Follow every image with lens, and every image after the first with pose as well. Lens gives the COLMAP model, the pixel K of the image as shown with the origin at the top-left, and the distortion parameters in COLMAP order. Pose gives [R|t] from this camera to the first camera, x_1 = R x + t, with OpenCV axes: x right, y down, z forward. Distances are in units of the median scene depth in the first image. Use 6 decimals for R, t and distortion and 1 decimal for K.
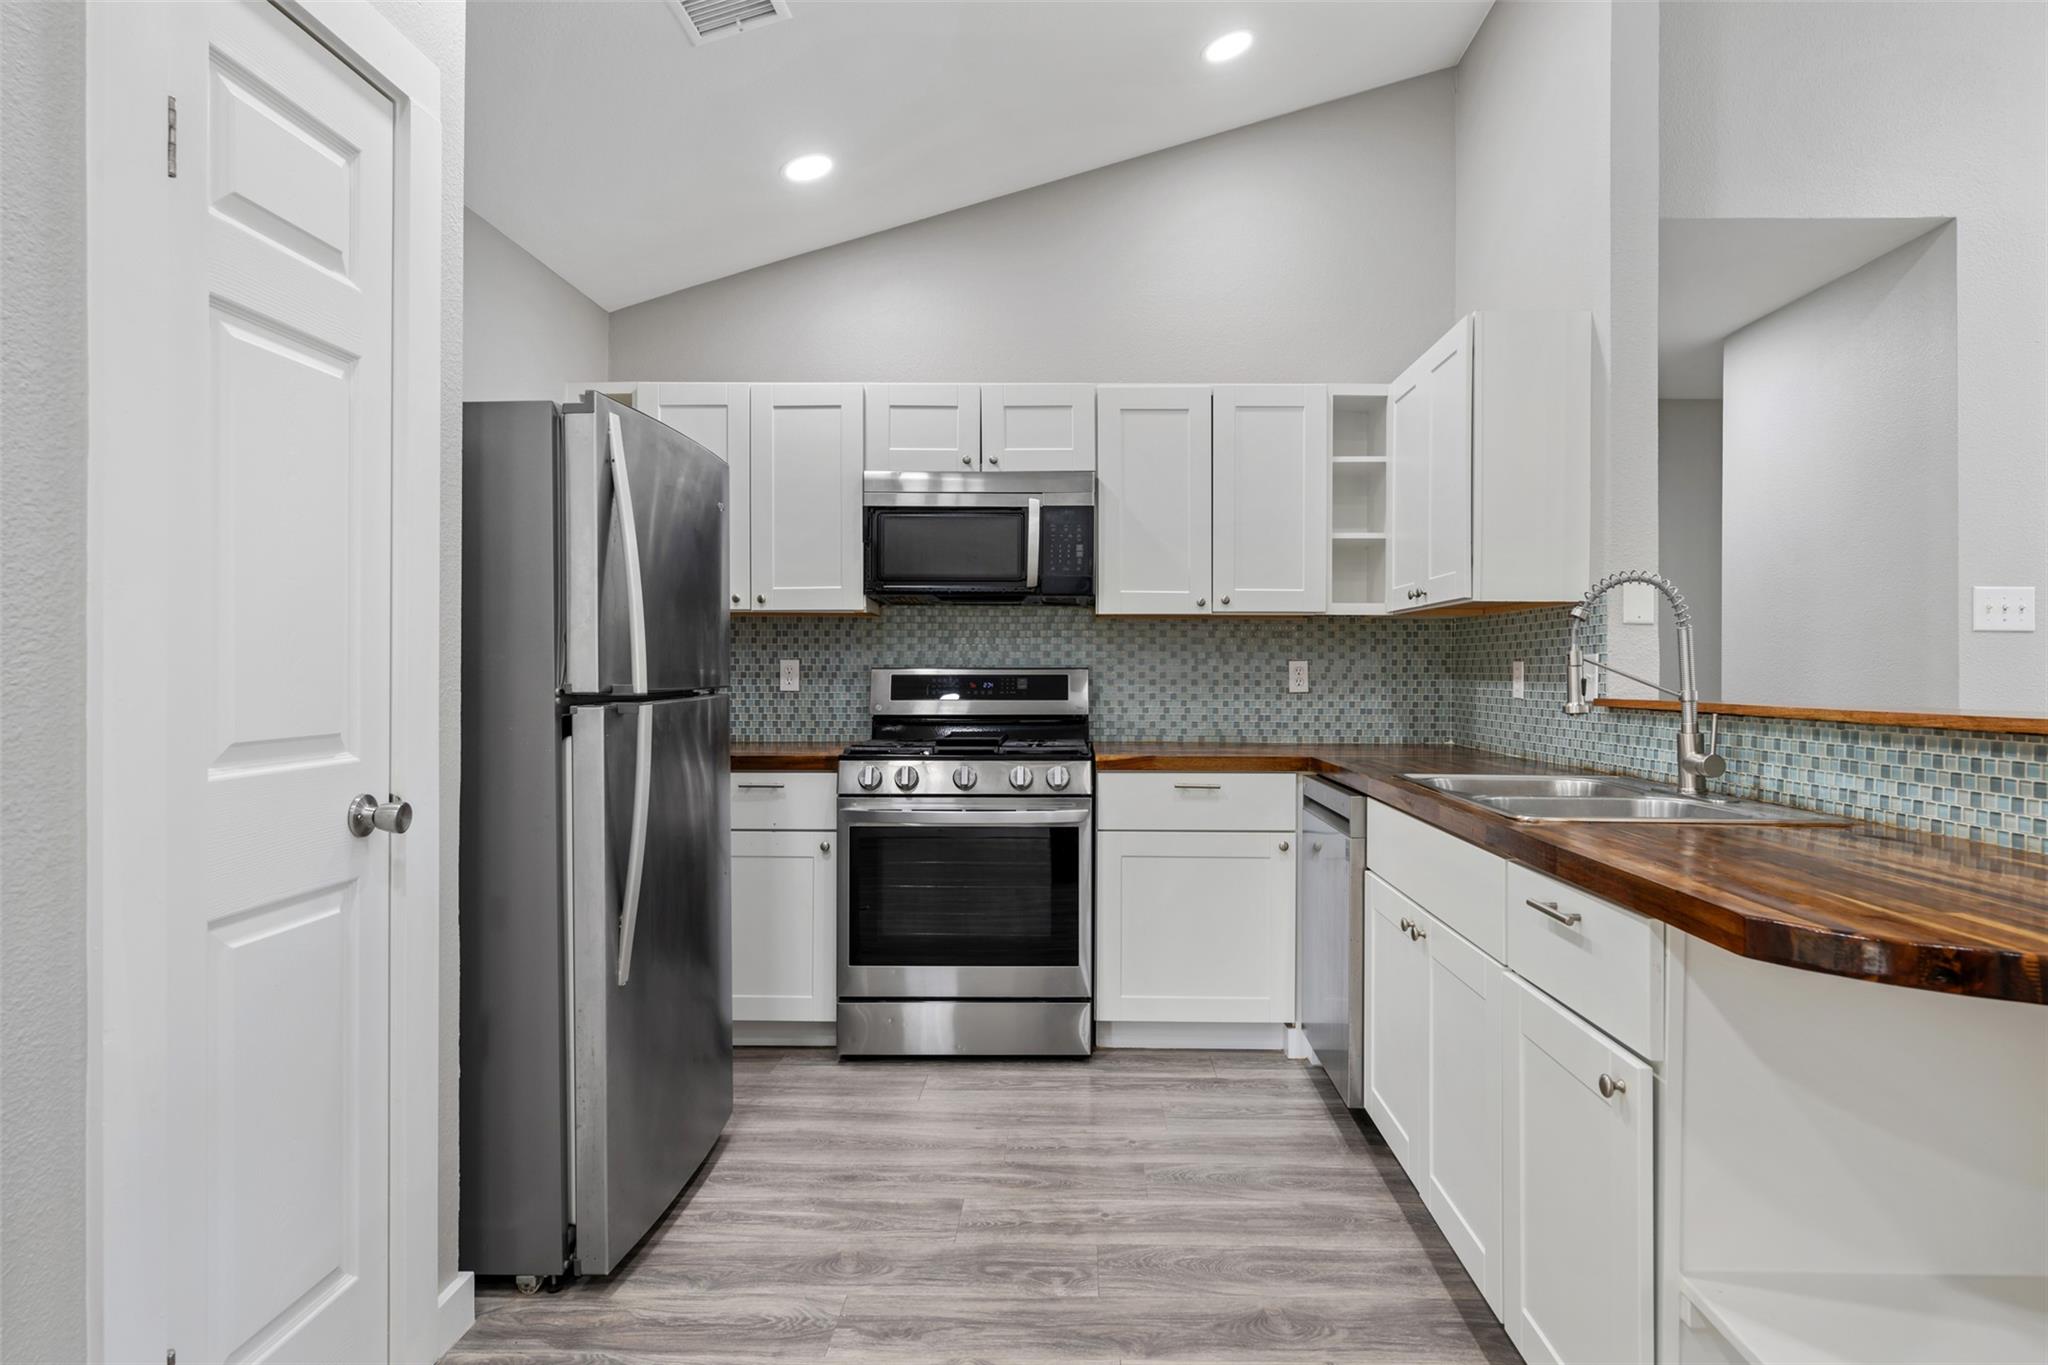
lens RADIAL K [[1129.2, 0, 1061.4], [0, 1129.2, 680.8], [0, 0, 1]] dist [0.002737, -0.000845]
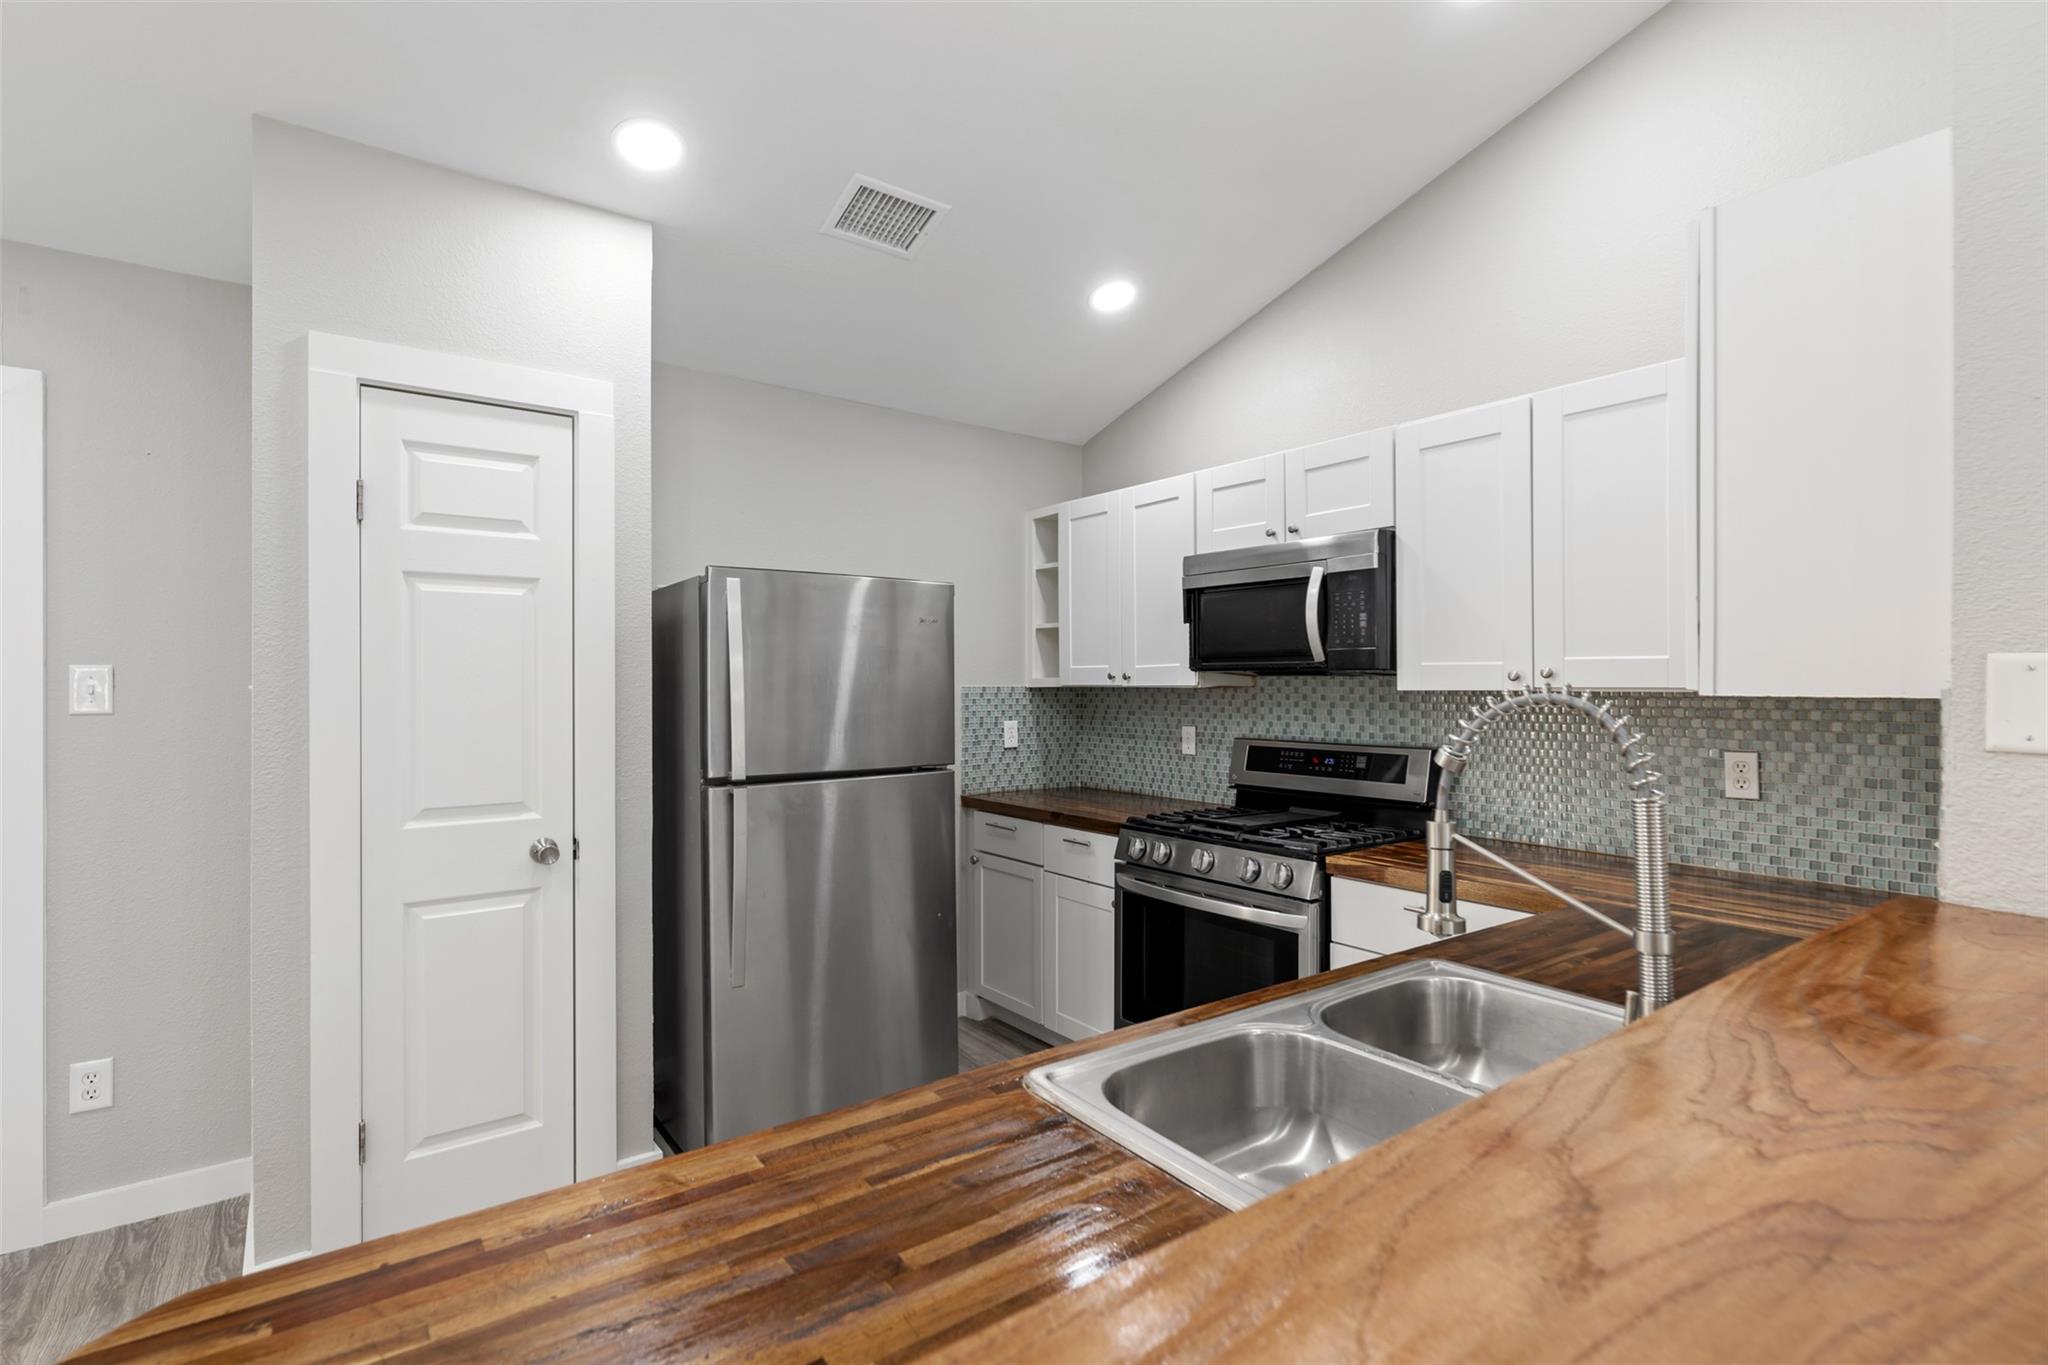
lens RADIAL K [[951.0, 0, 1023.0], [0, 951.0, 688.0], [0, 0, 1]] dist [-0.000384, -0.000130]
pose [[0.607691, 0.000298, -0.794174, 0.450927], [-0.005557, 0.999977, -0.003878, -0.058116], [0.794154, 0.006770, 0.607679, 0.339902]]
